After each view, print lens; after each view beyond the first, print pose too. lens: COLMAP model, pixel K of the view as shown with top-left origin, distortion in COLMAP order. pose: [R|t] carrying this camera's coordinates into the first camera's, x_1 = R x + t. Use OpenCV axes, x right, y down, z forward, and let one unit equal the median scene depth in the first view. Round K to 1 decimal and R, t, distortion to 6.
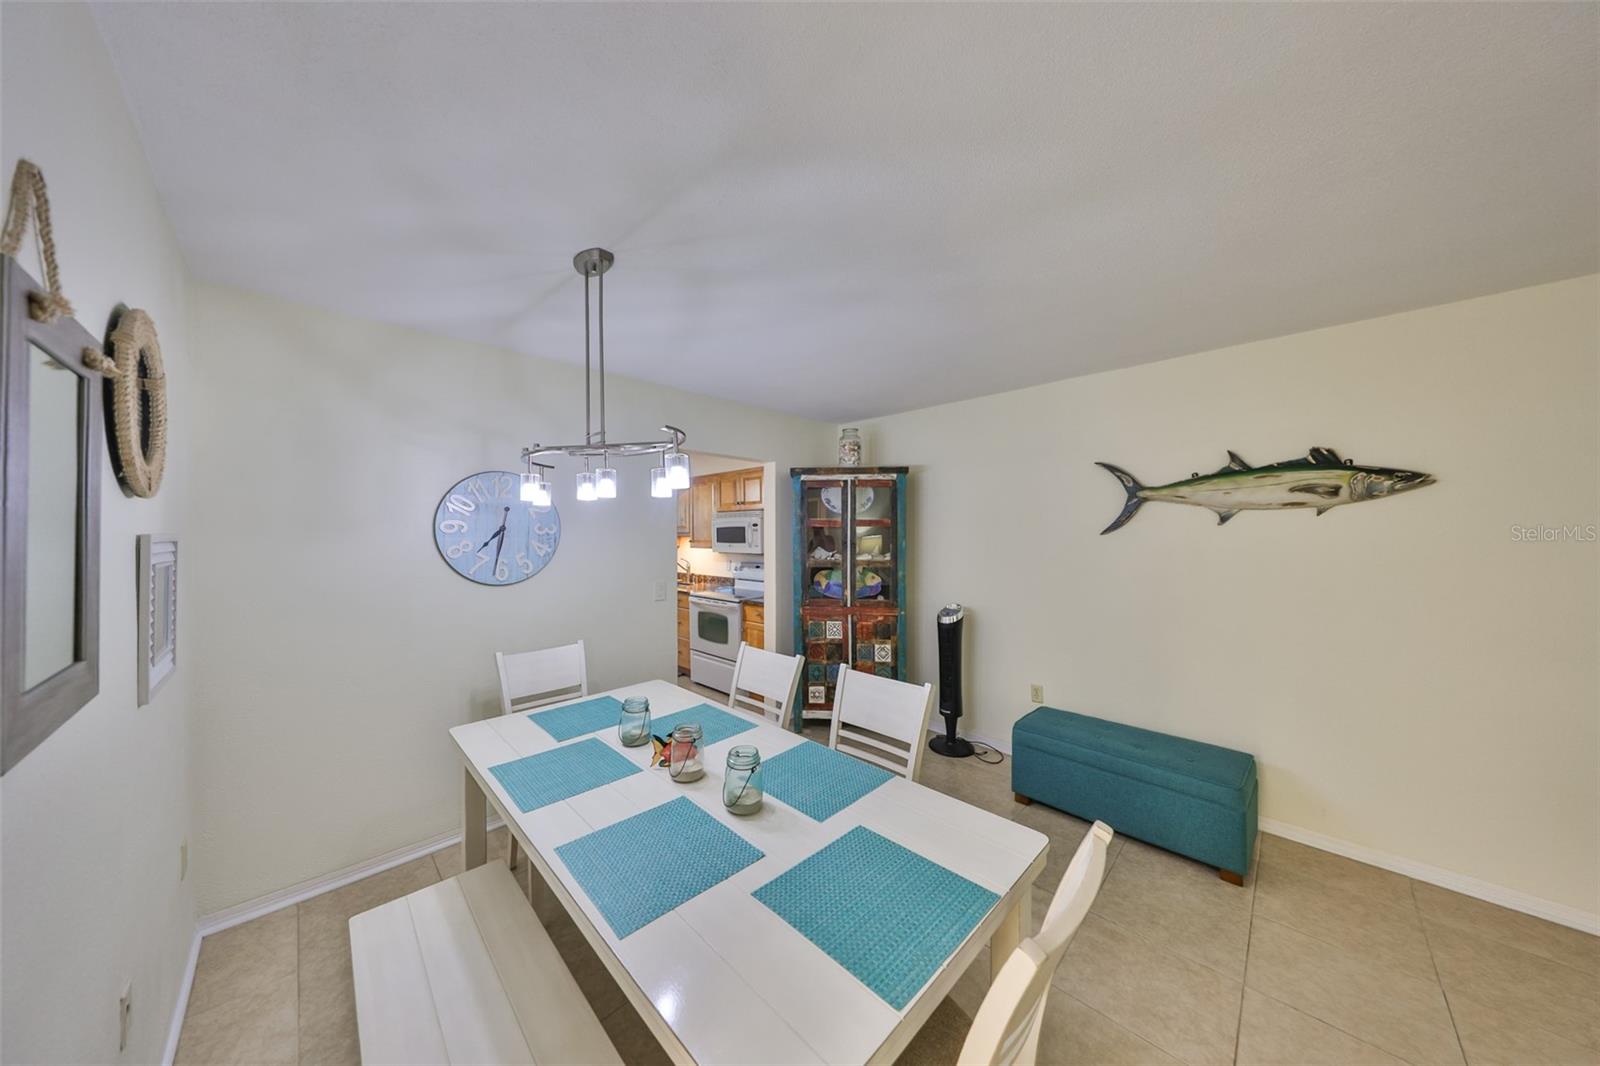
lens RADIAL K [[502.2, 0, 795.3], [0, 502.2, 535.9], [0, 0, 1]] dist [0.000653, -0.000032]
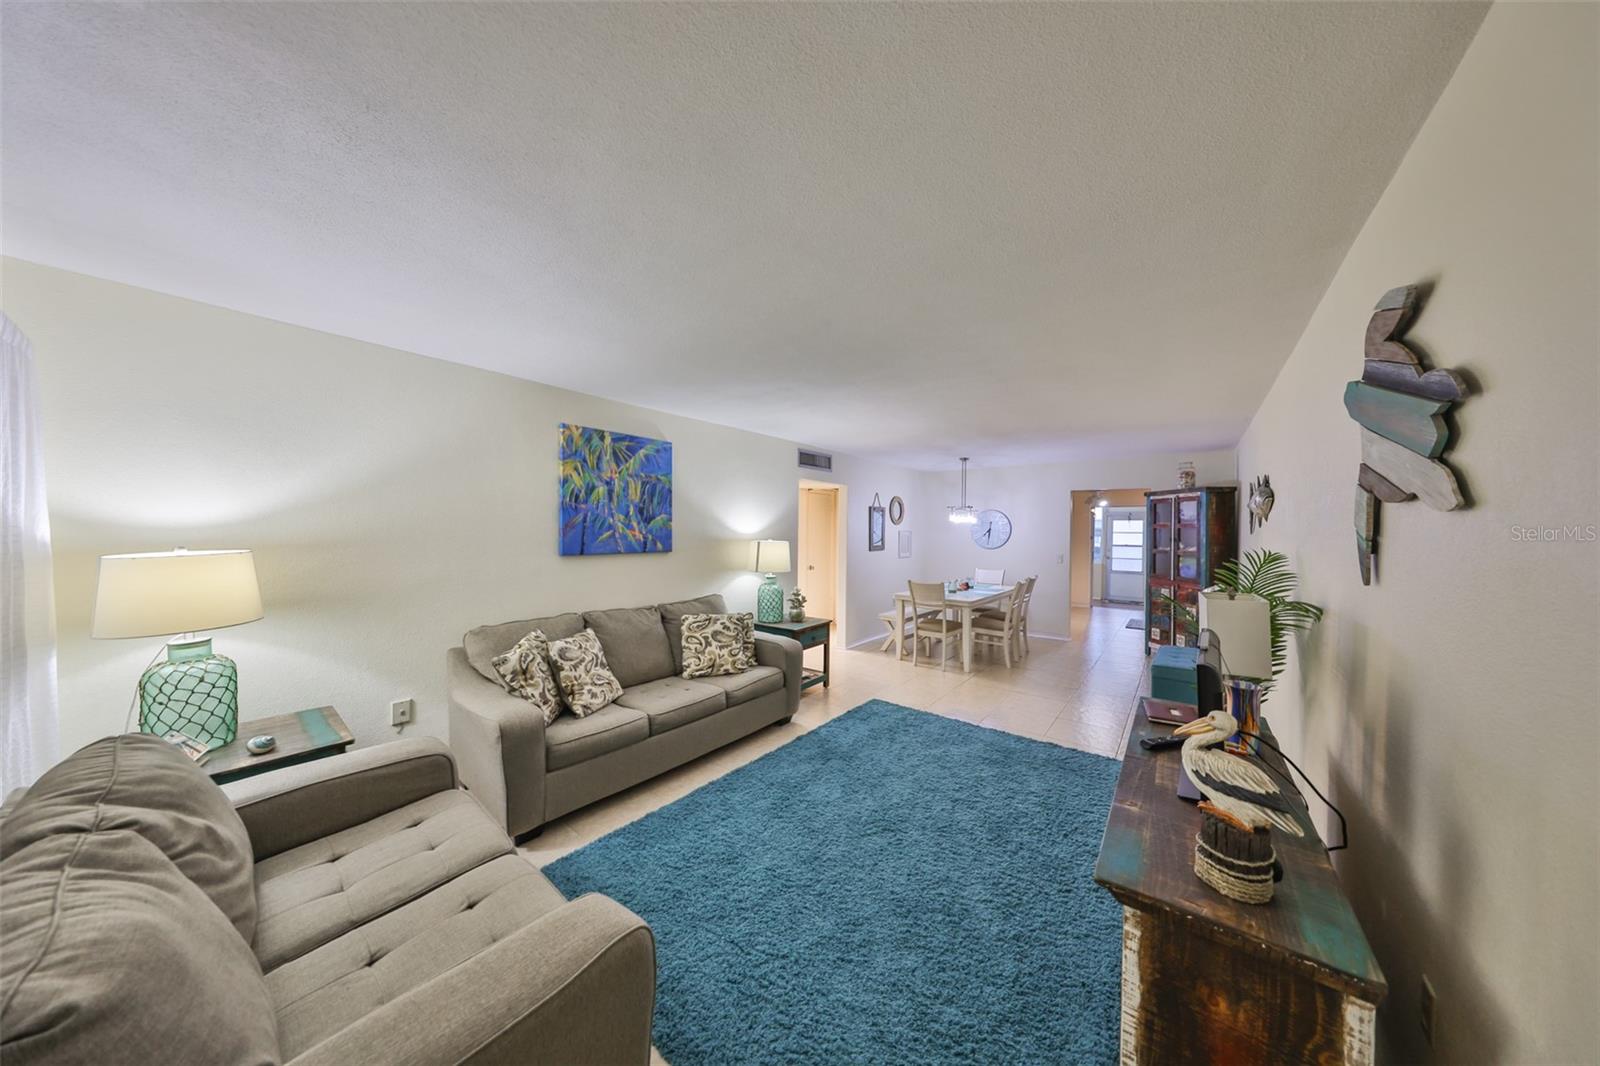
lens RADIAL K [[486.7, 0, 805.4], [0, 486.7, 537.2], [0, 0, 1]] dist [0.000493, -0.000014]
pose [[0.143584, 0.016225, -0.989505, 1.421733], [-0.011941, 0.999821, 0.014661, 0.000606], [0.989566, 0.009710, 0.143752, -0.328263]]
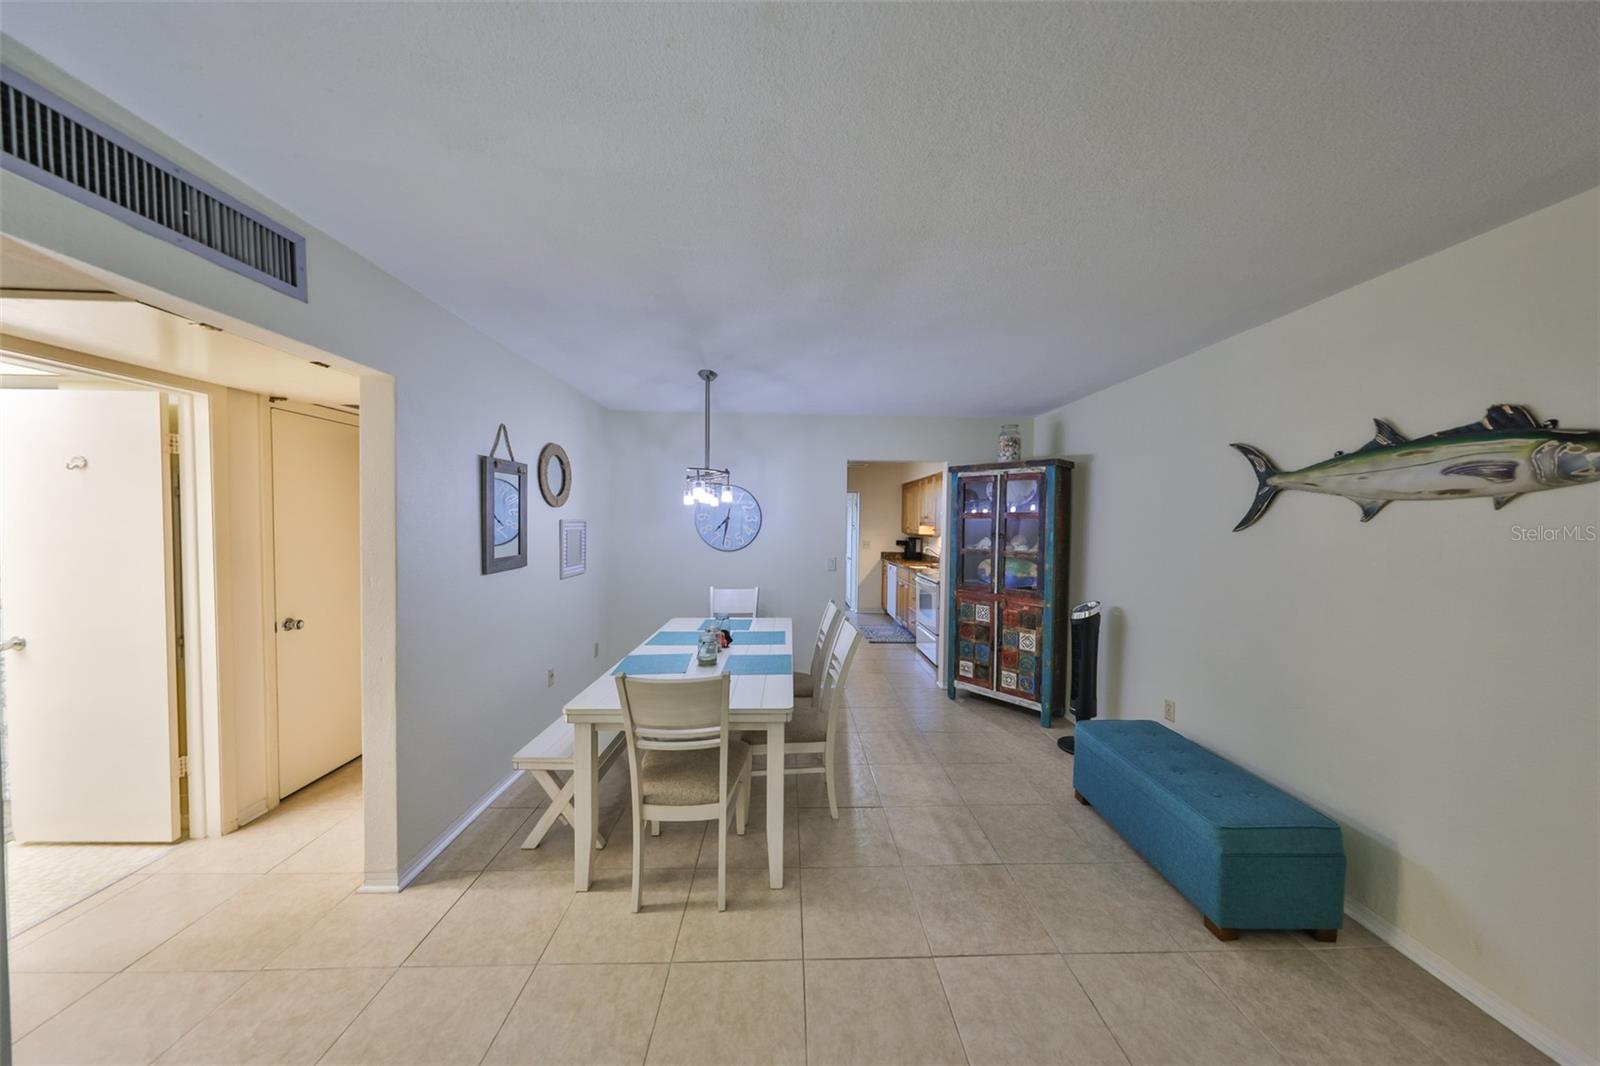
lens RADIAL K [[495.4, 0, 803.3], [0, 495.4, 537.2], [0, 0, 1]] dist [-0.000022, -0.000041]
pose [[0.740427, 0.033624, -0.671296, 0.509042], [-0.017265, 0.999370, 0.031013, -0.004741], [0.671915, -0.011373, 0.740541, -0.057660]]
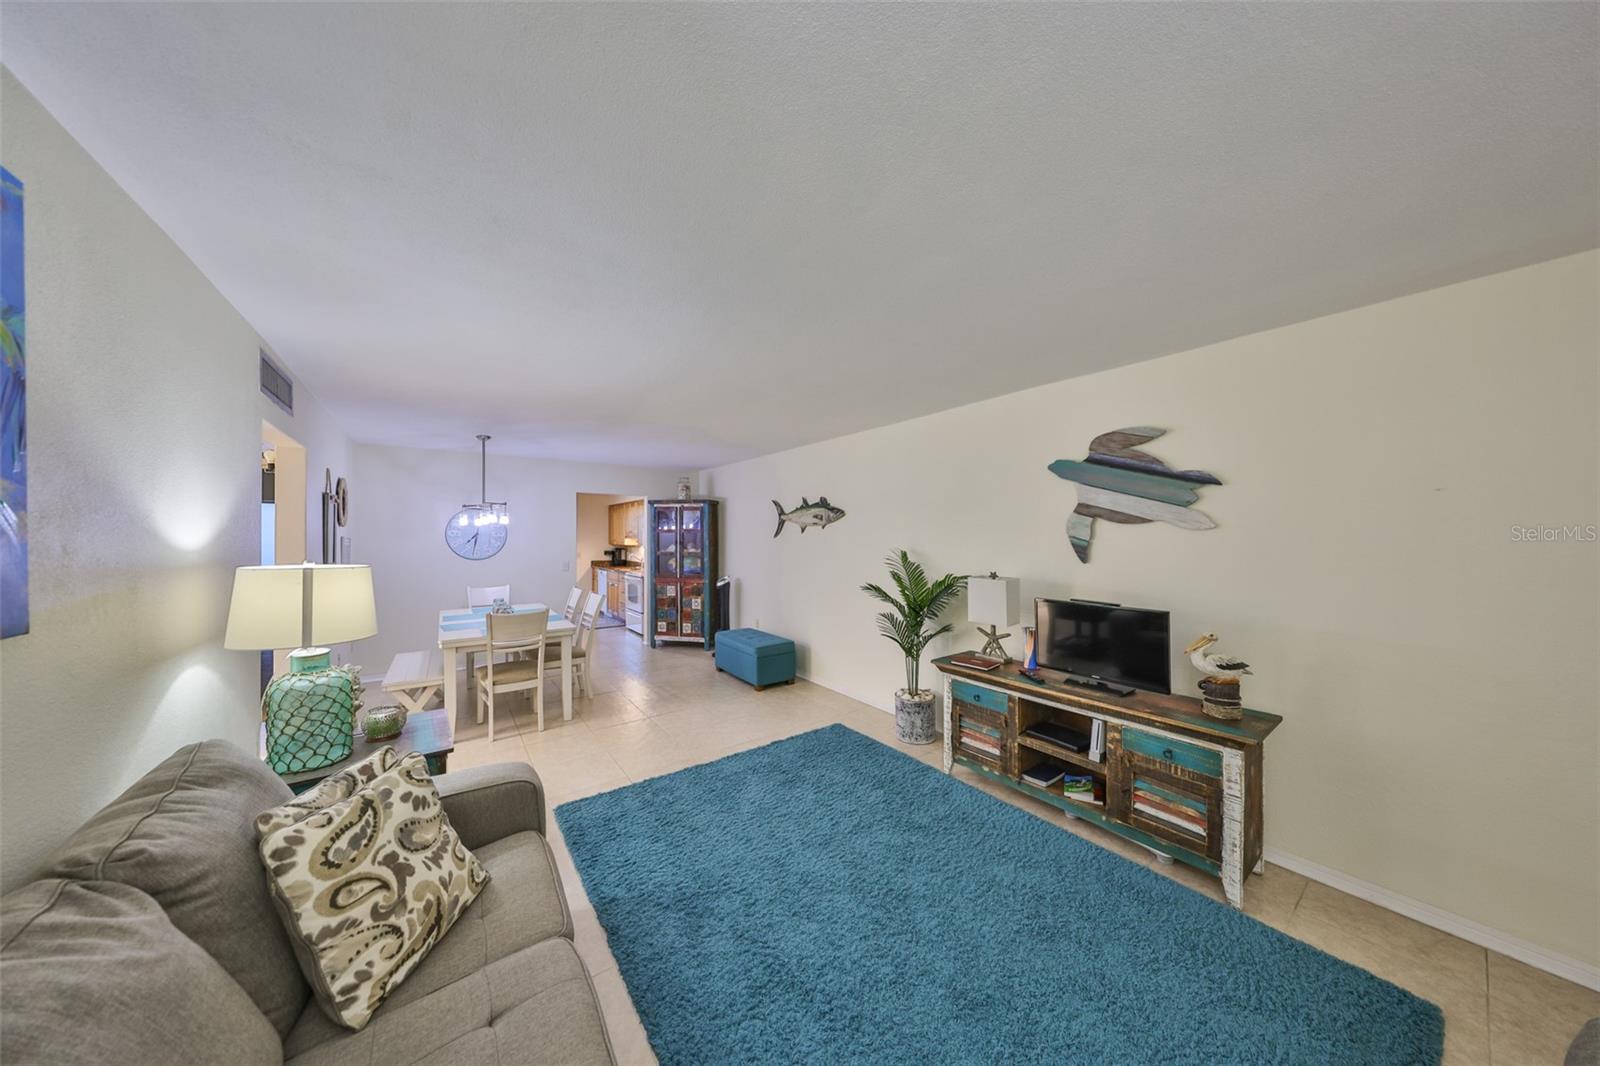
lens RADIAL K [[486.7, 0, 805.4], [0, 486.7, 537.2], [0, 0, 1]] dist [0.000493, -0.000014]
pose [[0.991352, 0.002978, -0.131197, 0.782955], [-0.003420, 0.999989, -0.003143, 0.000379], [0.131186, 0.003564, 0.991351, -0.659660]]
